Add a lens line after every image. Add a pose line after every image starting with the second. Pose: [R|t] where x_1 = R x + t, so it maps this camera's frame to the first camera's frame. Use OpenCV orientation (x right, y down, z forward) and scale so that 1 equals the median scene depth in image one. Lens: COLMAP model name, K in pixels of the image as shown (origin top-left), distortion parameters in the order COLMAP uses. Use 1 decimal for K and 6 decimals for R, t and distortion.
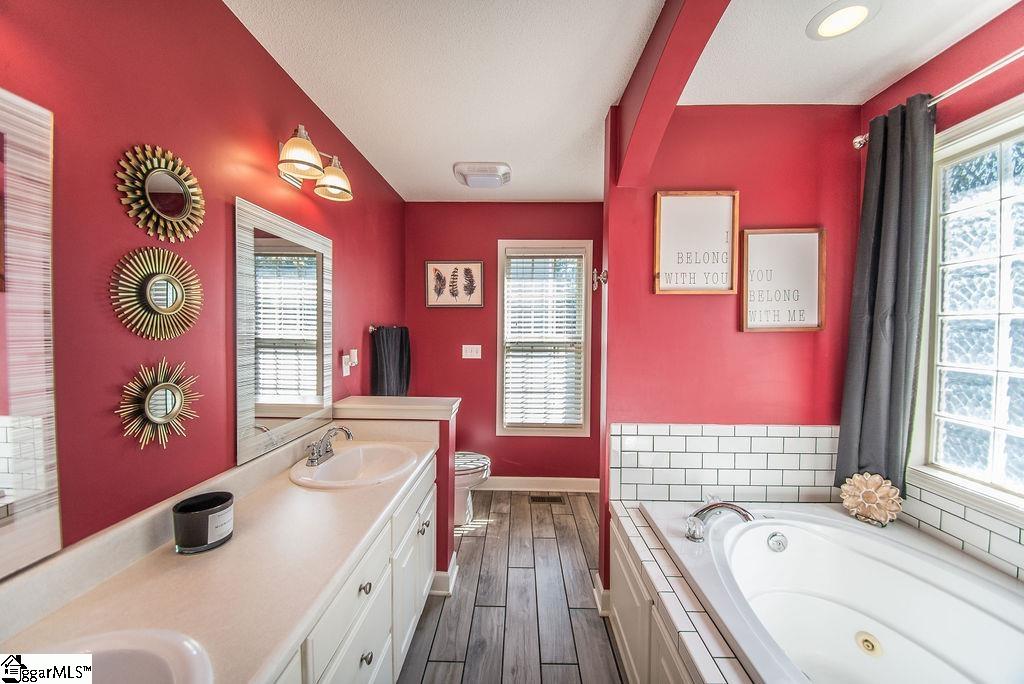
lens RADIAL K [[369.5, 0, 508.6], [0, 369.5, 338.4], [0, 0, 1]] dist [-0.014626, -0.000858]
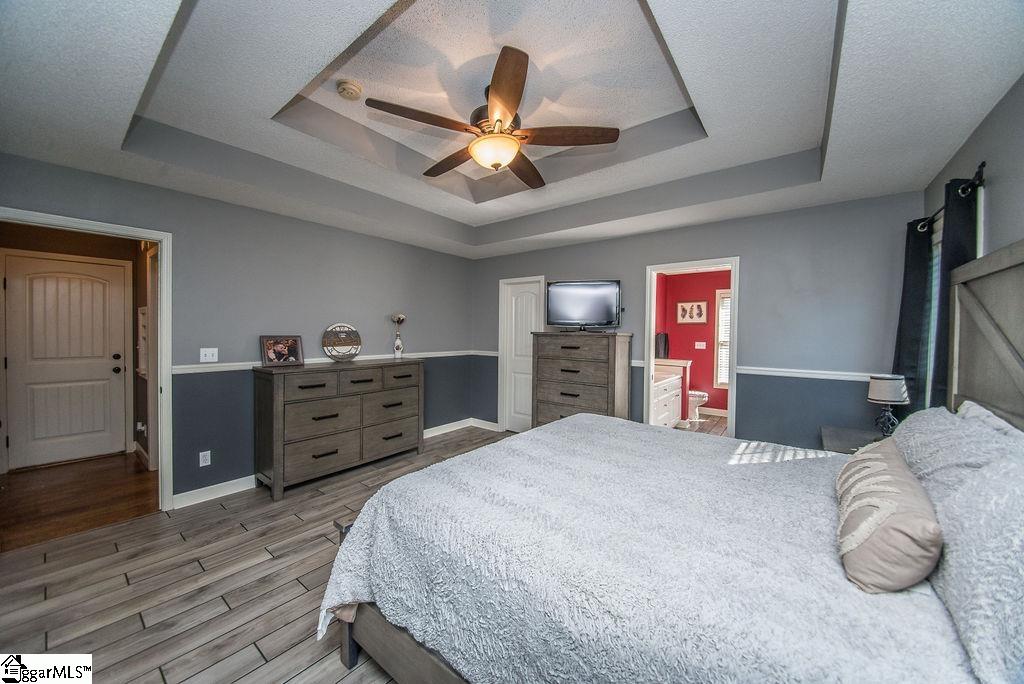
lens RADIAL K [[369.5, 0, 514.3], [0, 369.5, 336.7], [0, 0, 1]] dist [-0.014626, -0.000858]
pose [[0.819425, 0.016053, -0.572962, 0.221440], [-0.025845, 0.999626, -0.008955, 0.030886], [0.572604, 0.022146, 0.819533, -1.244803]]
